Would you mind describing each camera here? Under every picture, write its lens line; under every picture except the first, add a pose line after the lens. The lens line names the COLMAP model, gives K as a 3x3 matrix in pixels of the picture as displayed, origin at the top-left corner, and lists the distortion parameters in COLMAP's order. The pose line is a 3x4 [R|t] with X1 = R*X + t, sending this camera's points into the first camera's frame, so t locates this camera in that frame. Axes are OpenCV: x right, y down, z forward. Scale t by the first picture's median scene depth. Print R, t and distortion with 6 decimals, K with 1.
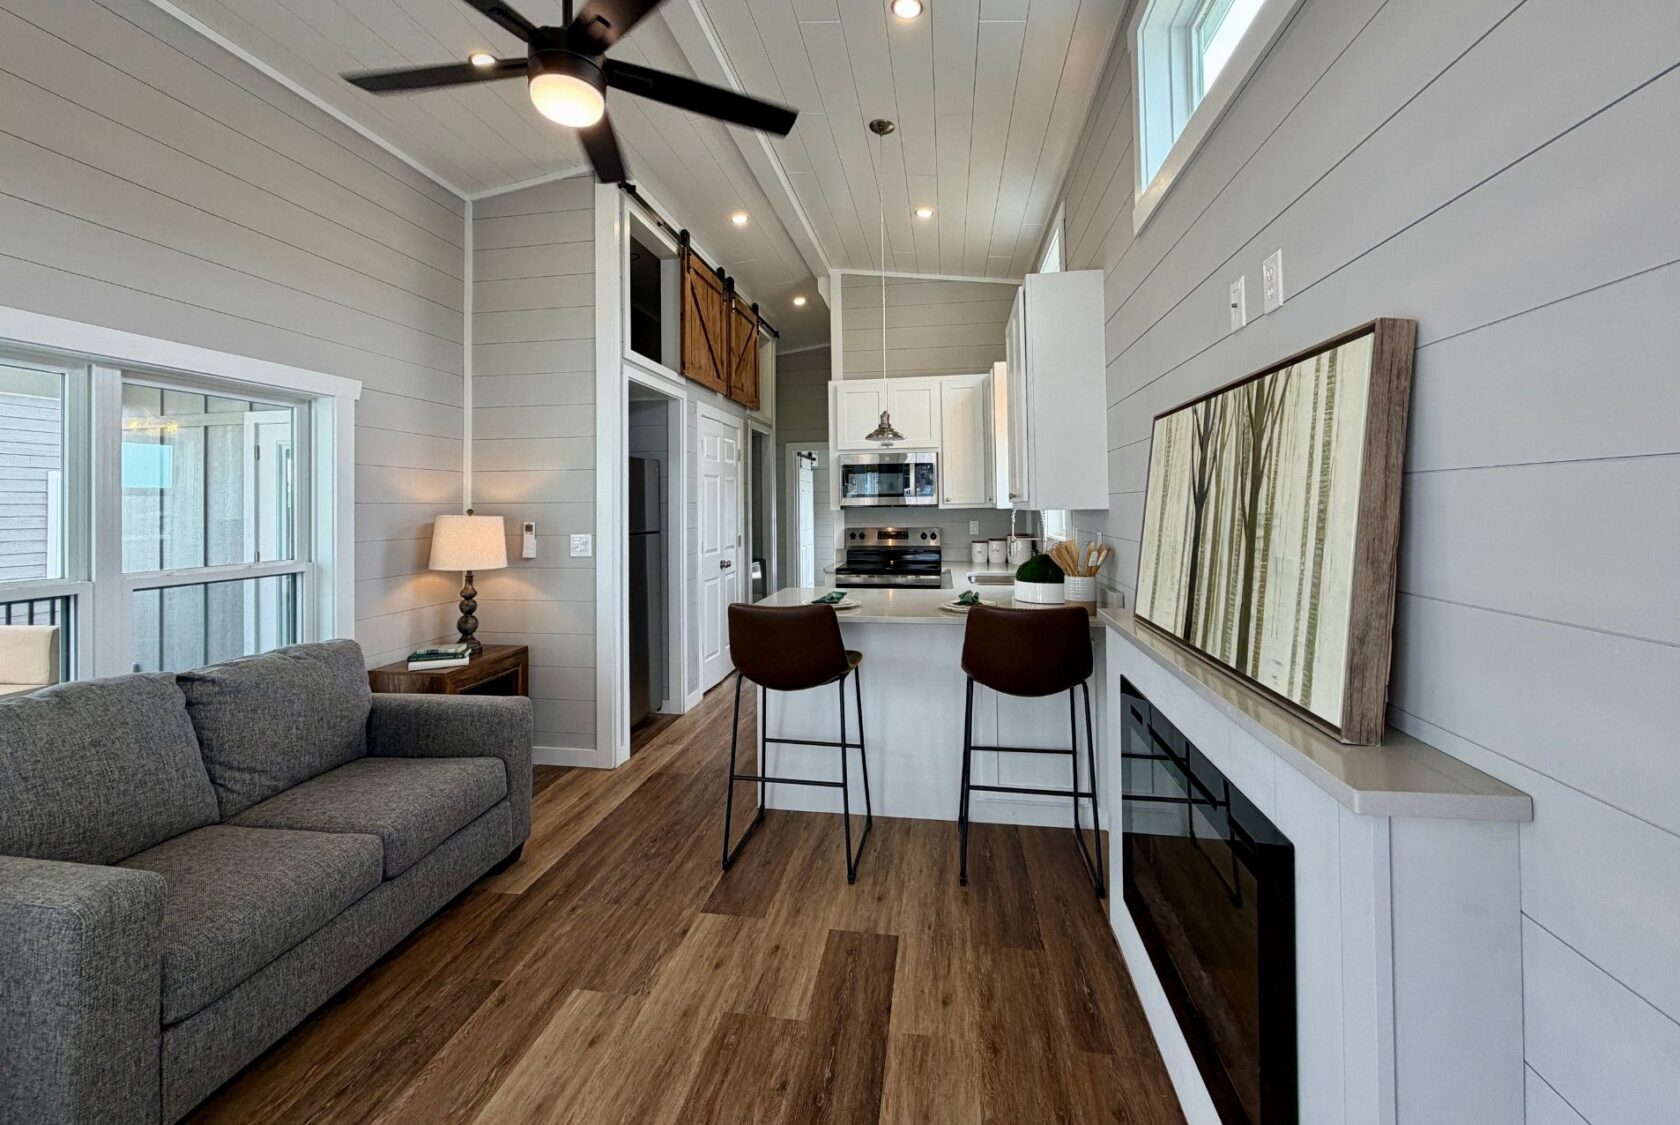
lens RADIAL K [[657.4, 0, 837.4], [0, 657.4, 500.5], [0, 0, 1]] dist [0.002472, -0.000955]
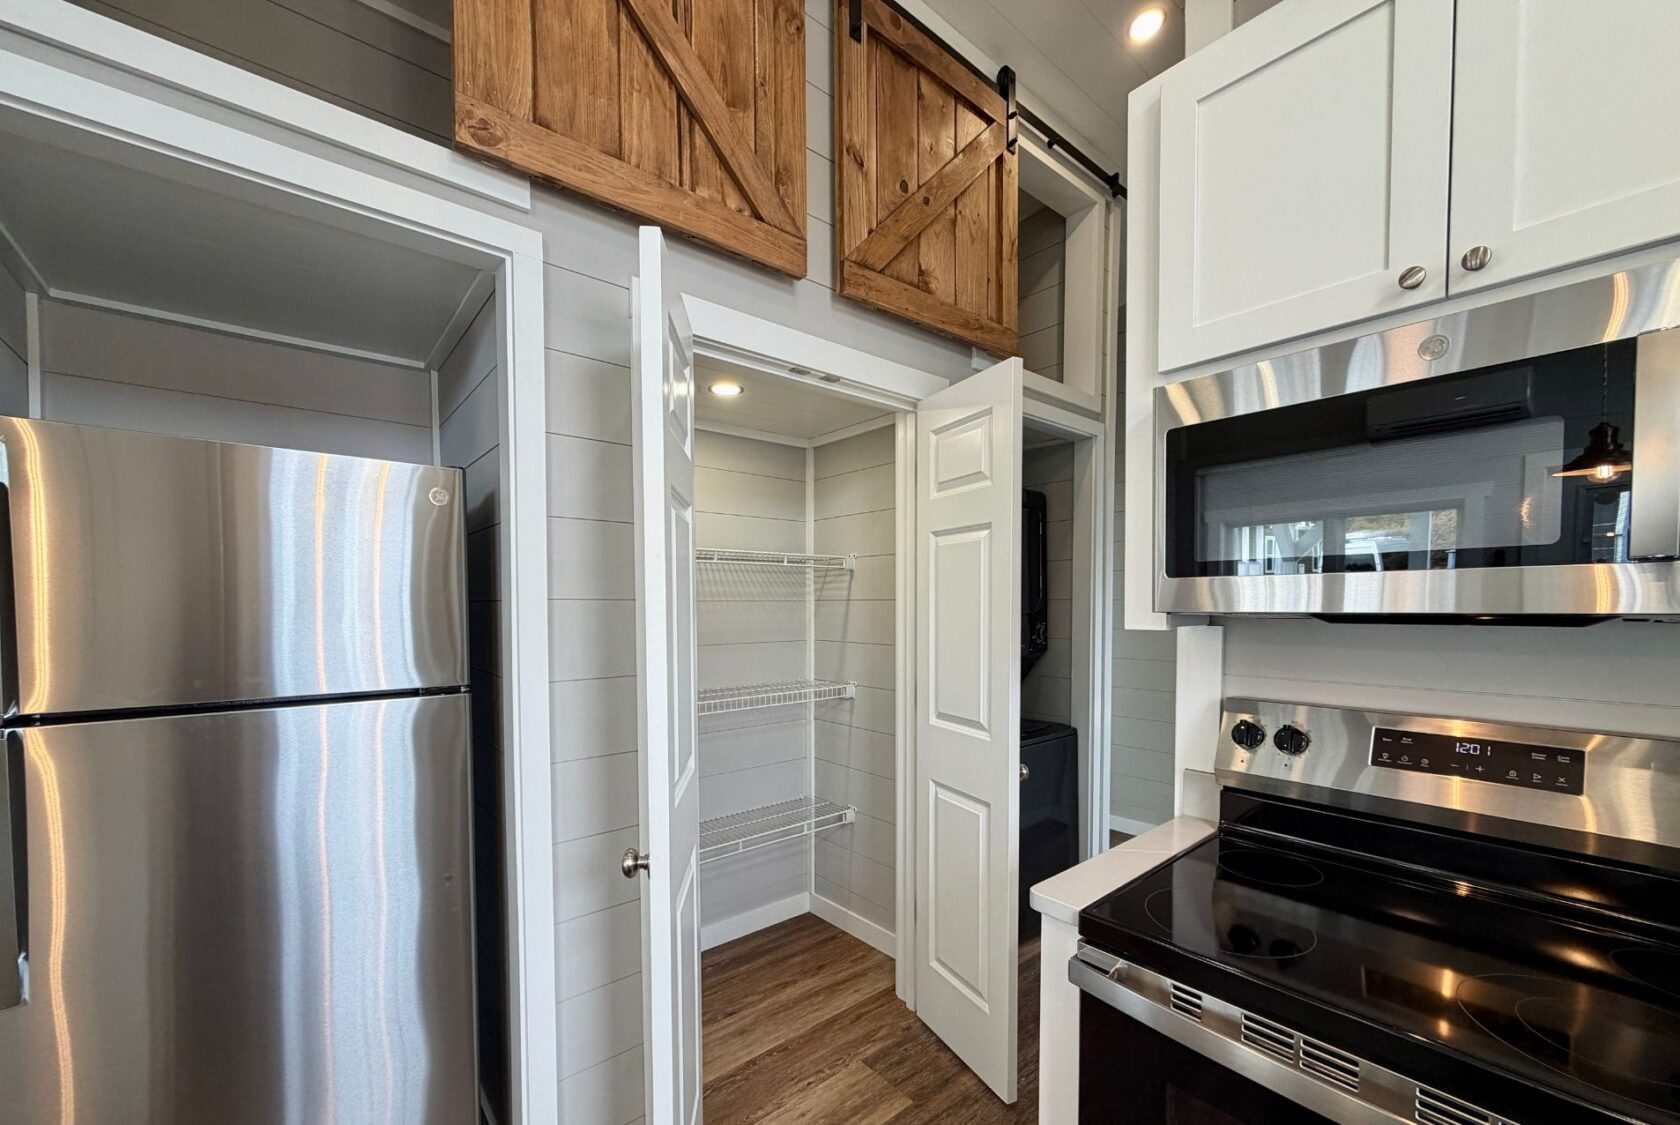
lens RADIAL K [[657.4, 0, 835.6], [0, 657.4, 620.1], [0, 0, 1]] dist [0.002472, -0.000955]
pose [[0.754445, 0.035310, -0.655413, 0.118854], [-0.006580, 0.998909, 0.046241, 0.000942], [0.656330, -0.030574, 0.753854, 1.255990]]
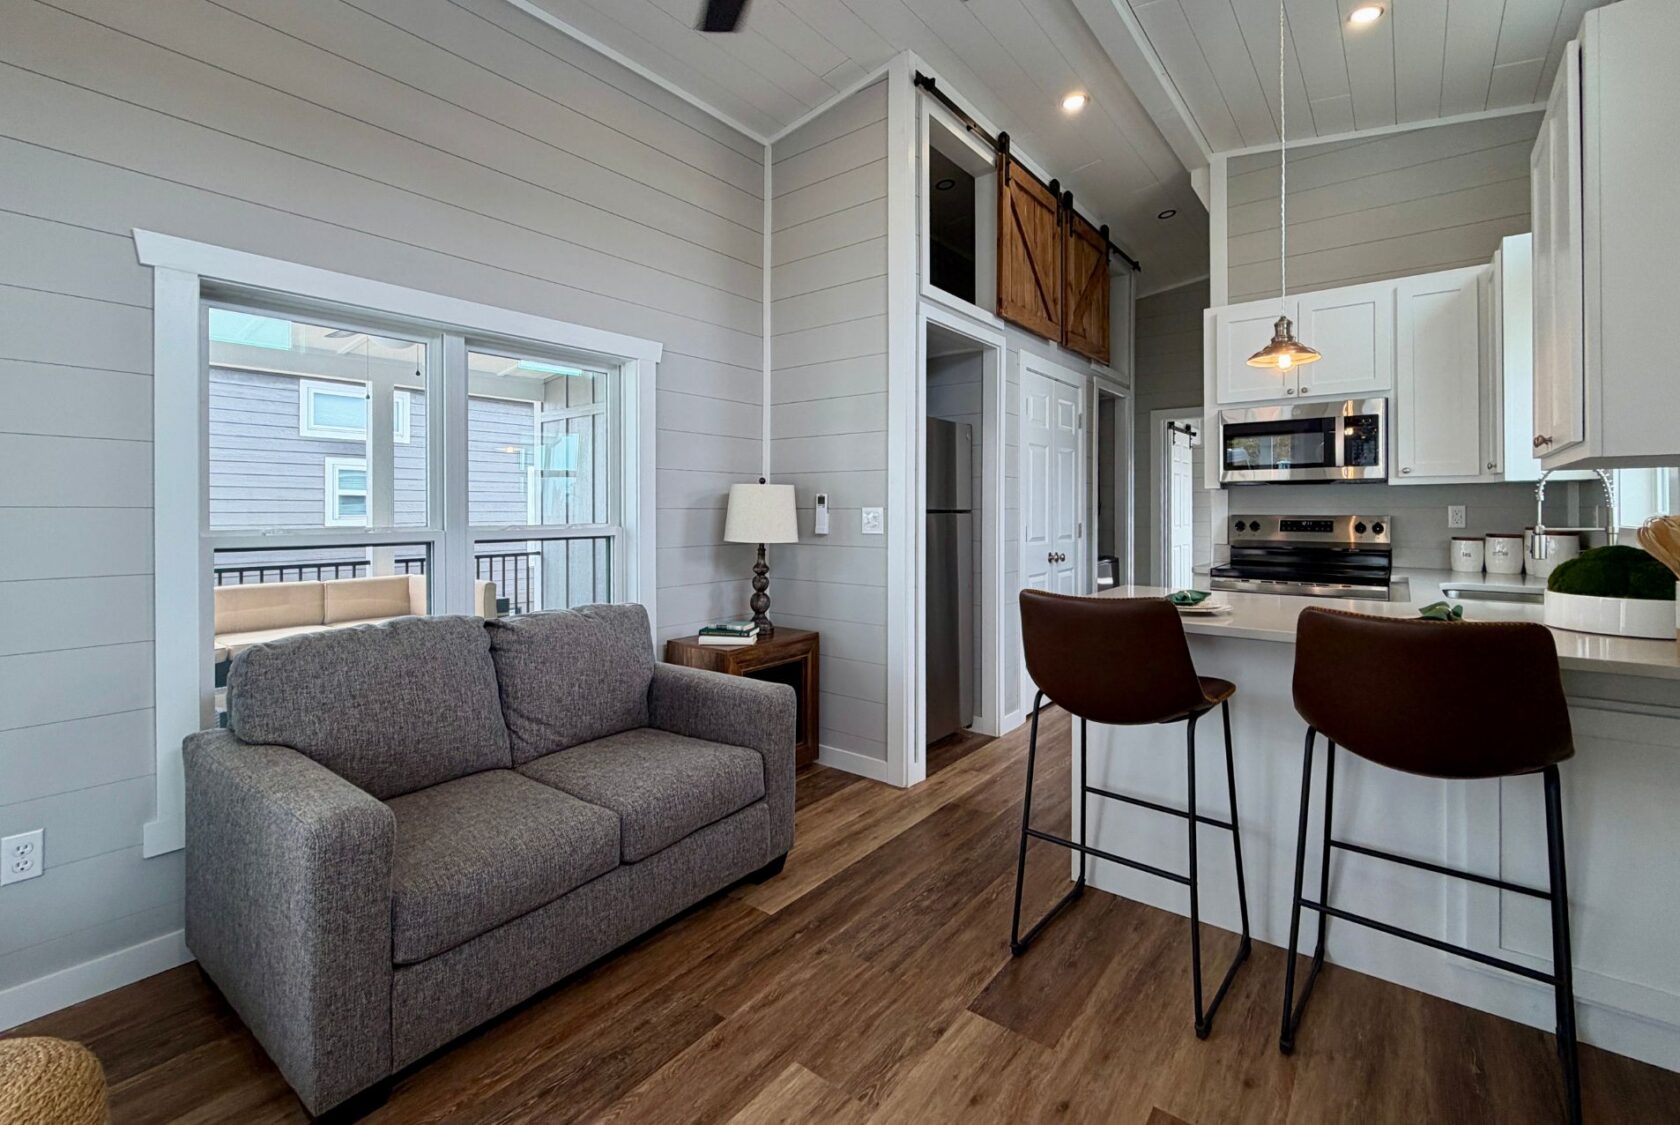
lens RADIAL K [[741.5, 0, 848.8], [0, 741.5, 504.7], [0, 0, 1]] dist [0.000126, 0.000555]
pose [[0.885287, 0.012914, -0.464866, 0.036697], [-0.008958, 0.999902, 0.010717, 0.045829], [0.464959, -0.005324, 0.885316, 0.161436]]
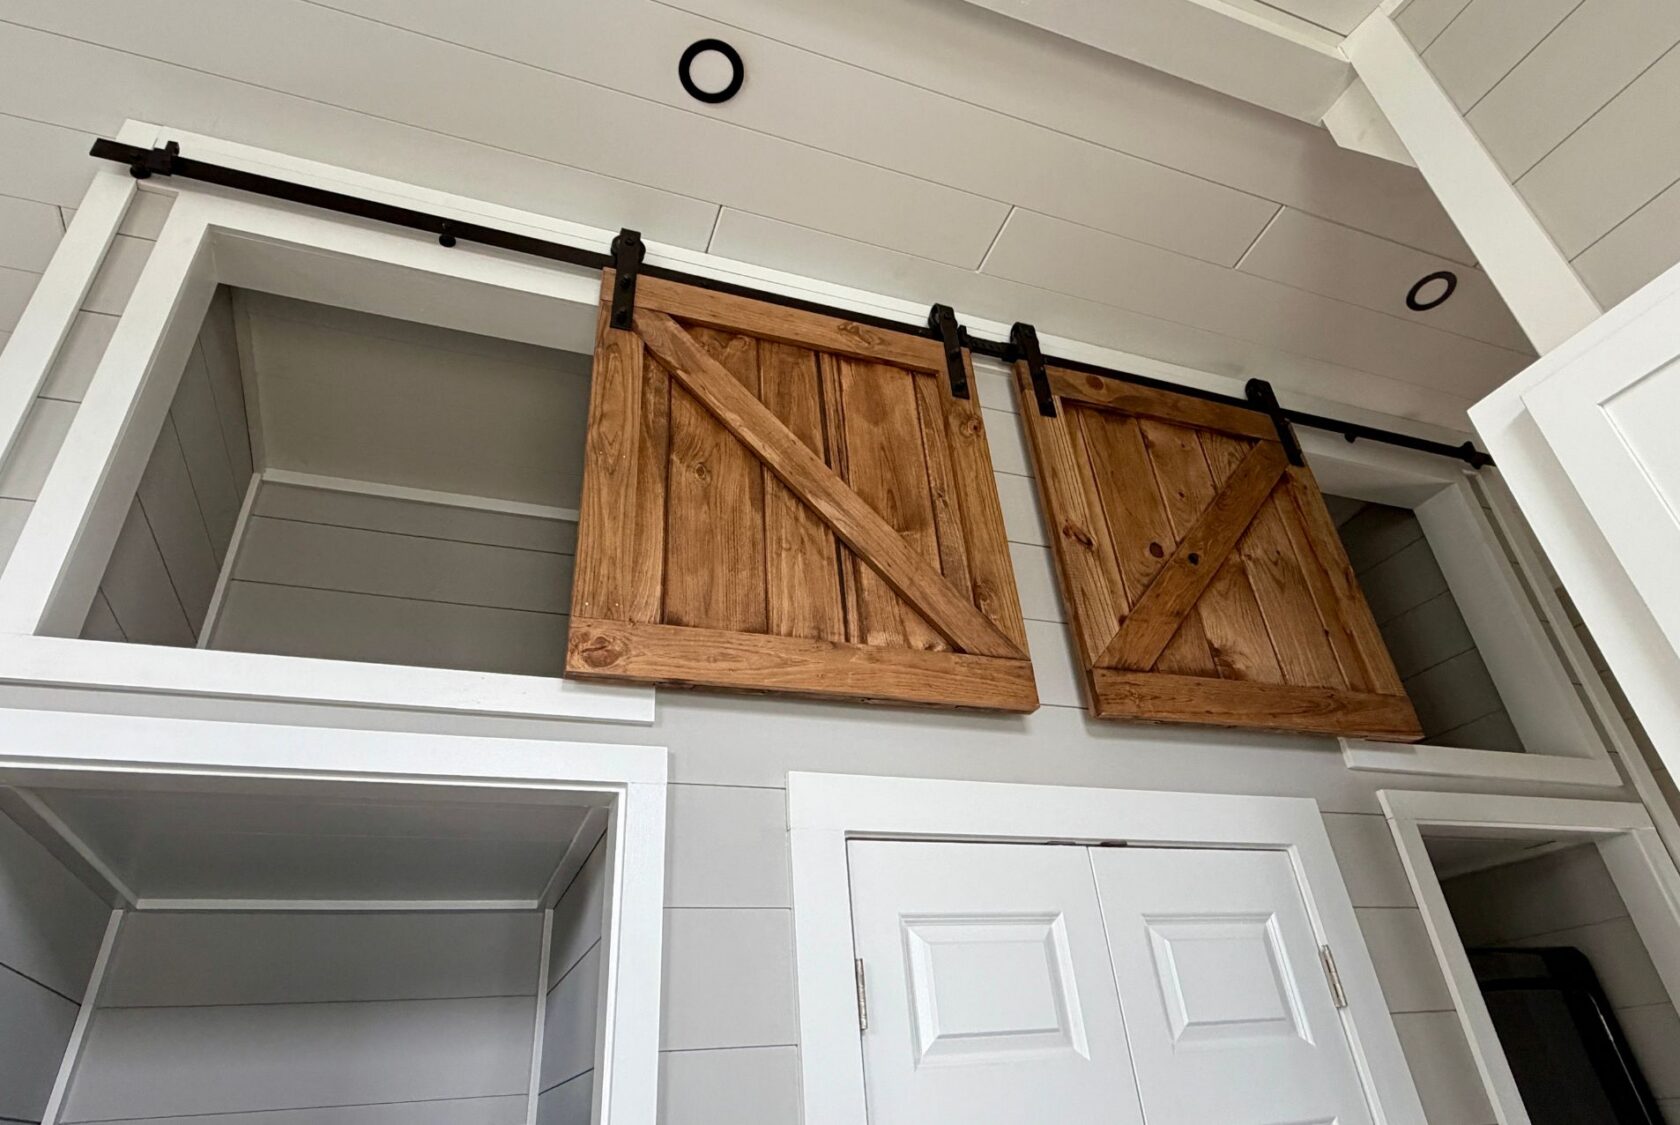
lens RADIAL K [[943.3, 0, 842.6], [0, 943.3, 503.3], [0, 0, 1]] dist [0.000402, -0.000407]
pose [[0.505872, -0.489040, -0.710587, 0.104560], [0.066414, 0.843401, -0.533164, -0.085742], [0.860048, 0.222520, 0.459132, 1.302206]]
